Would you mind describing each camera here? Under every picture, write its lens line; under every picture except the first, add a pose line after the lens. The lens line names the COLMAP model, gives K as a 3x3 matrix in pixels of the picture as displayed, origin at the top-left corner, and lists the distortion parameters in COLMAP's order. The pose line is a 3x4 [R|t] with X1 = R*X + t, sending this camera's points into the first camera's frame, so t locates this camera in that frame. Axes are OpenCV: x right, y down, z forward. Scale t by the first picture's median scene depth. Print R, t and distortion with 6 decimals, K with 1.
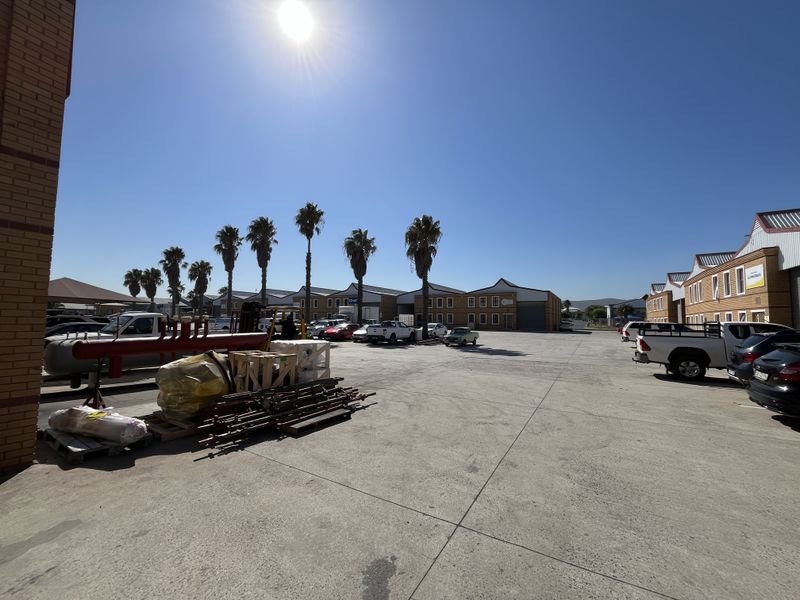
lens RADIAL K [[324.6, 0, 397.4], [0, 324.6, 300.9], [0, 0, 1]] dist [-0.002982, 0.000027]
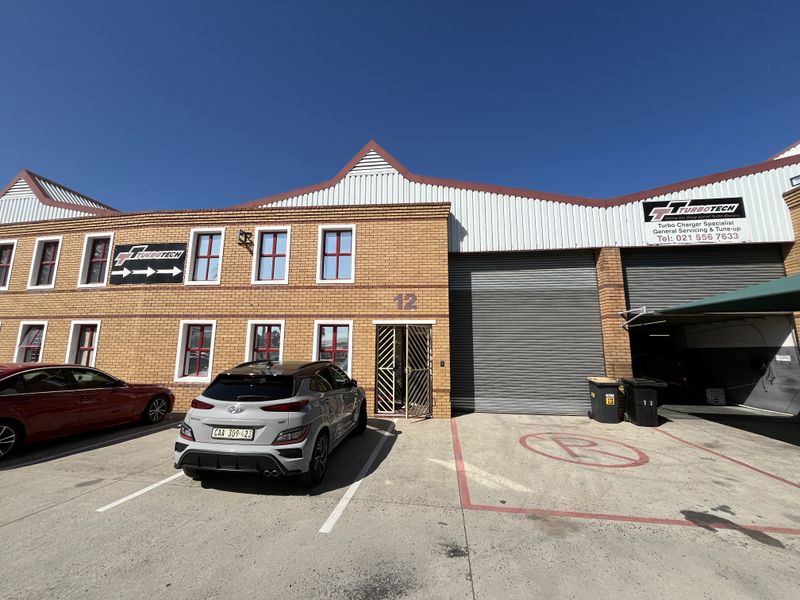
lens RADIAL K [[324.6, 0, 397.4], [0, 324.6, 300.9], [0, 0, 1]] dist [-0.002982, 0.000027]
pose [[-0.400776, 0.129772, 0.906939, 0.570195], [-0.067668, 0.983021, -0.170561, 0.073298], [-0.913674, -0.129727, -0.385189, 1.032046]]
